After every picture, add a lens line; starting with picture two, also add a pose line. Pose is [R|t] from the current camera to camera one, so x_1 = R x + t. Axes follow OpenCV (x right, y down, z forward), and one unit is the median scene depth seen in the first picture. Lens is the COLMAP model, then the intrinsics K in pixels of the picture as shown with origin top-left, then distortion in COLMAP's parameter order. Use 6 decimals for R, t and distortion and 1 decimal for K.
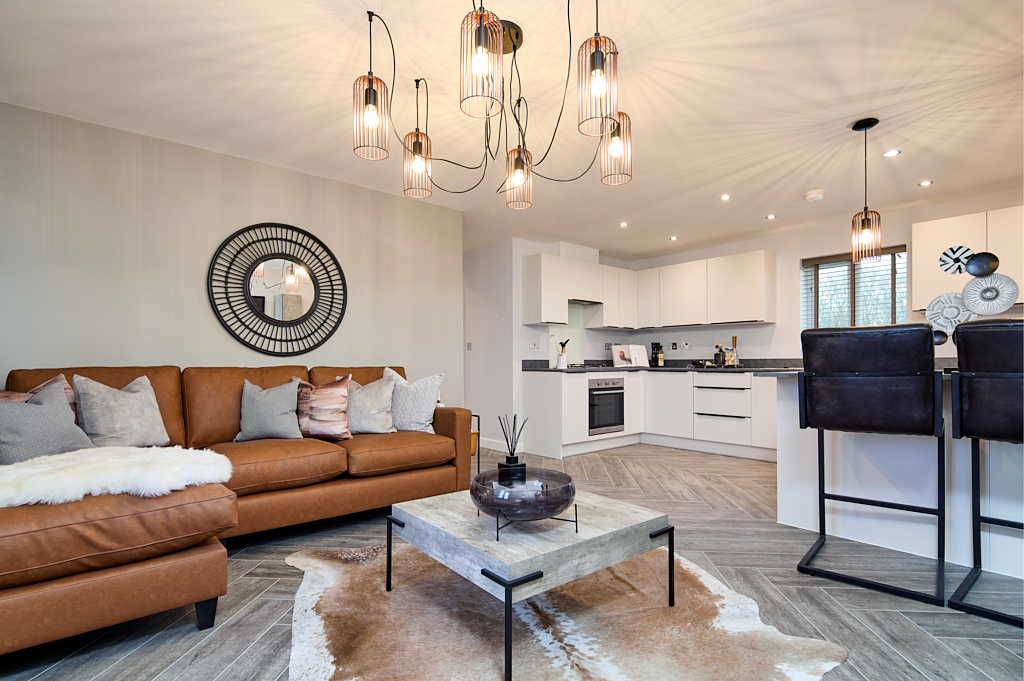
lens RADIAL K [[494.2, 0, 508.3], [0, 494.2, 362.1], [0, 0, 1]] dist [0.001265, -0.003863]
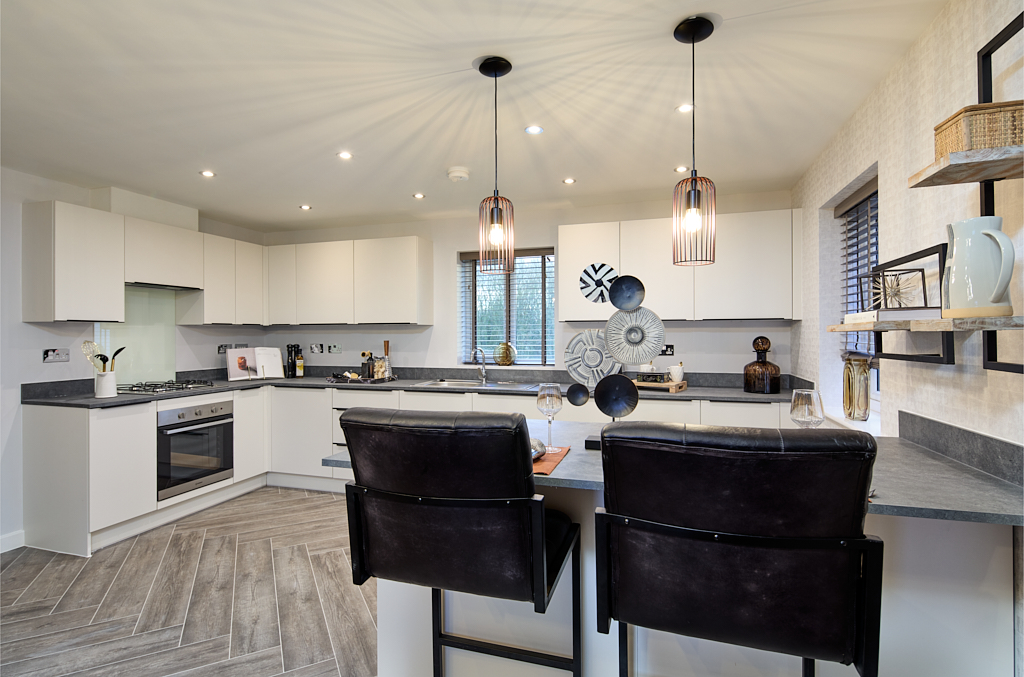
lens RADIAL K [[496.4, 0, 513.7], [0, 496.4, 335.5], [0, 0, 1]] dist [0.001531, 0.000093]
pose [[0.837421, -0.002352, 0.546553, 0.327433], [0.002925, 0.999996, -0.000178, -0.101679], [-0.546550, 0.001748, 0.837425, 0.368832]]
